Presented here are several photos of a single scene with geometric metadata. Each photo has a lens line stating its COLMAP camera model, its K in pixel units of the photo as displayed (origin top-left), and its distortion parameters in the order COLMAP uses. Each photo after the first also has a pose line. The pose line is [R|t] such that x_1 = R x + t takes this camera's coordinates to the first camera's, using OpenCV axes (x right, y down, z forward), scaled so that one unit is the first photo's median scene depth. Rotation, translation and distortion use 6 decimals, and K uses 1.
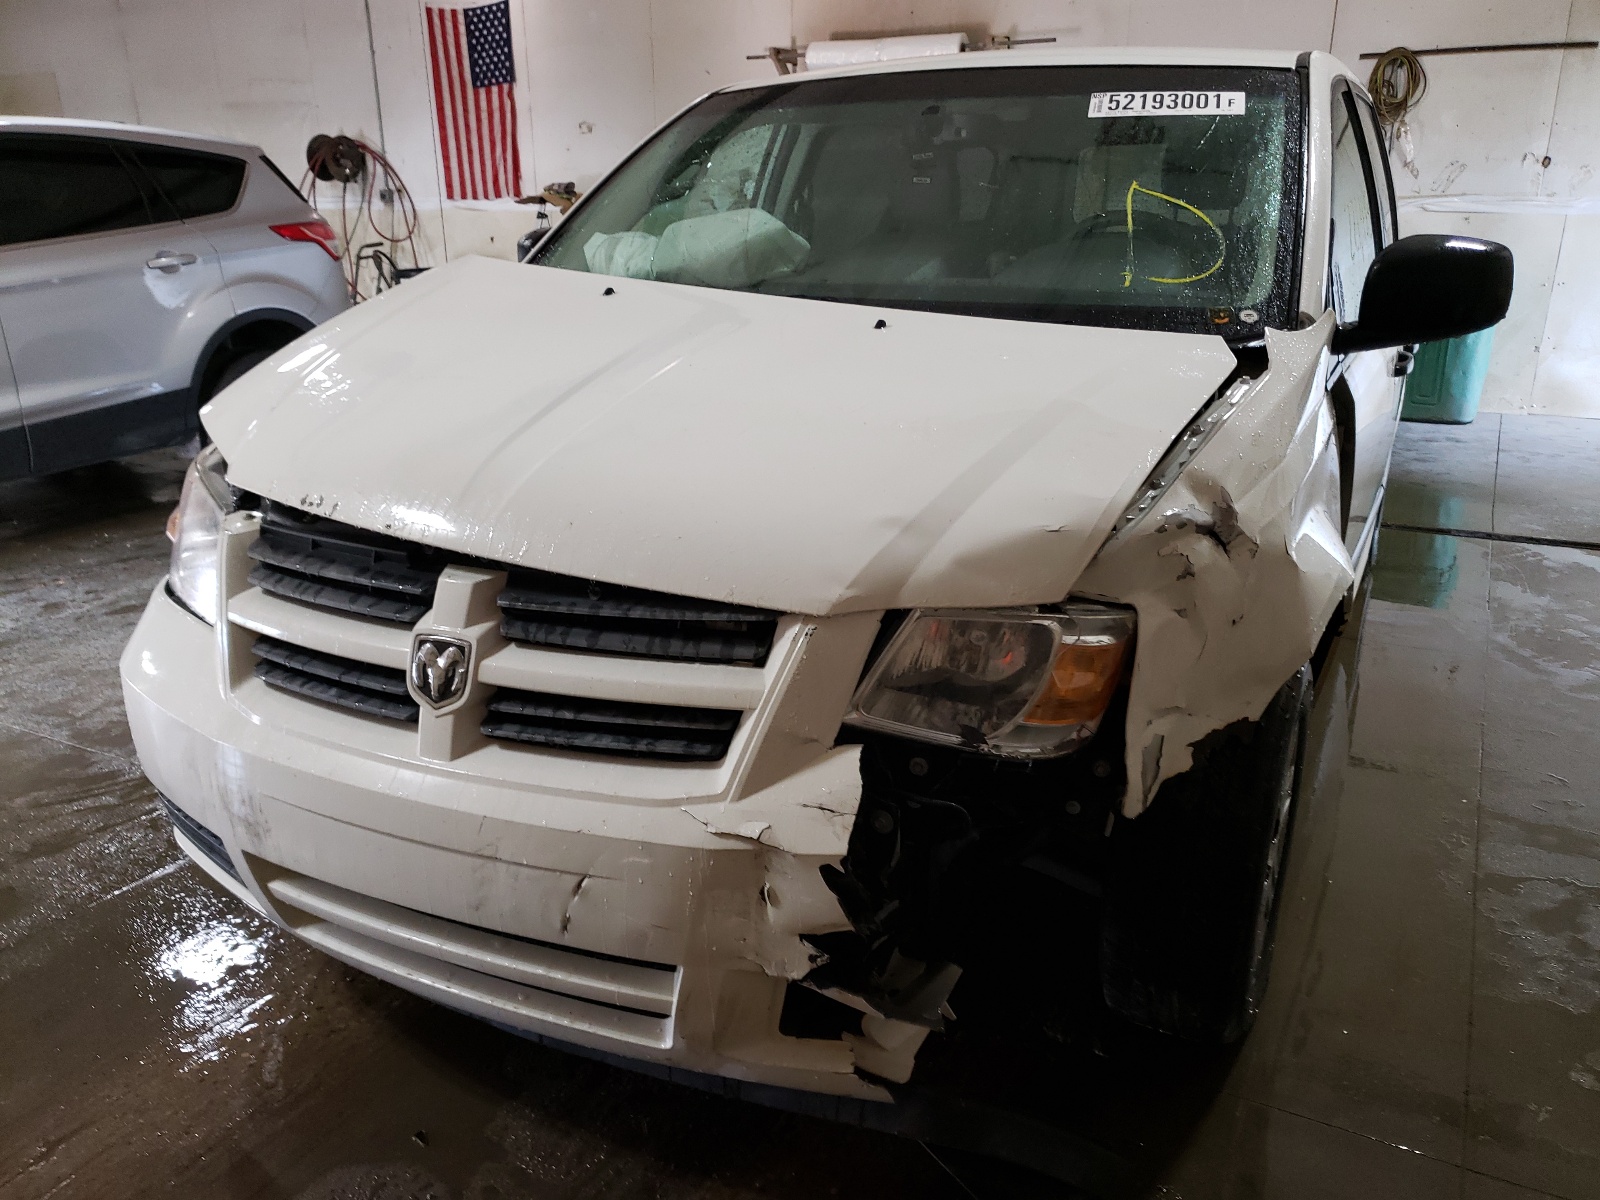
lens RADIAL K [[1237.9, 0, 800.0], [0, 1237.9, 600.0], [0, 0, 1]] dist [0.032091, -0.017045]
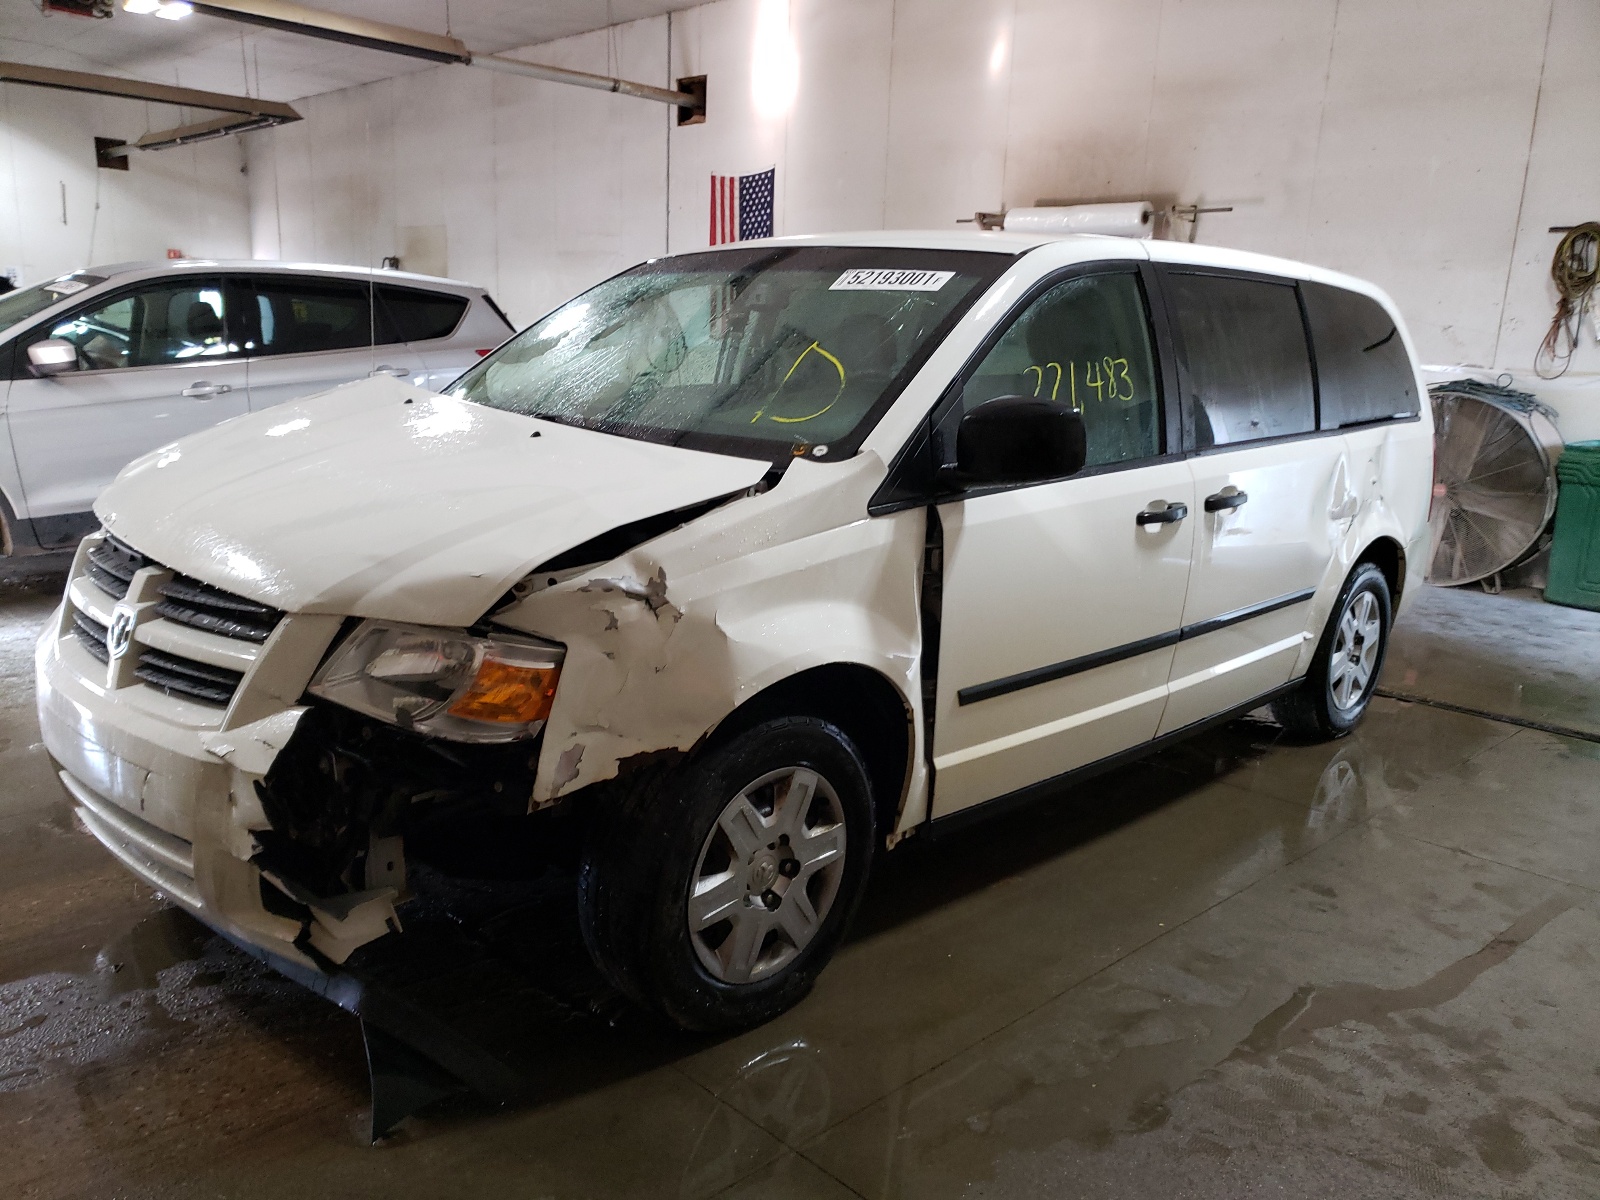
lens RADIAL K [[1231.8, 0, 801.6], [0, 1231.8, 621.9], [0, 0, 1]] dist [0.032195, -0.002104]
pose [[0.952693, 0.108114, -0.284054, 0.843915], [-0.133203, 0.988579, -0.070487, 0.038974], [0.273189, 0.104989, 0.956214, -0.198870]]
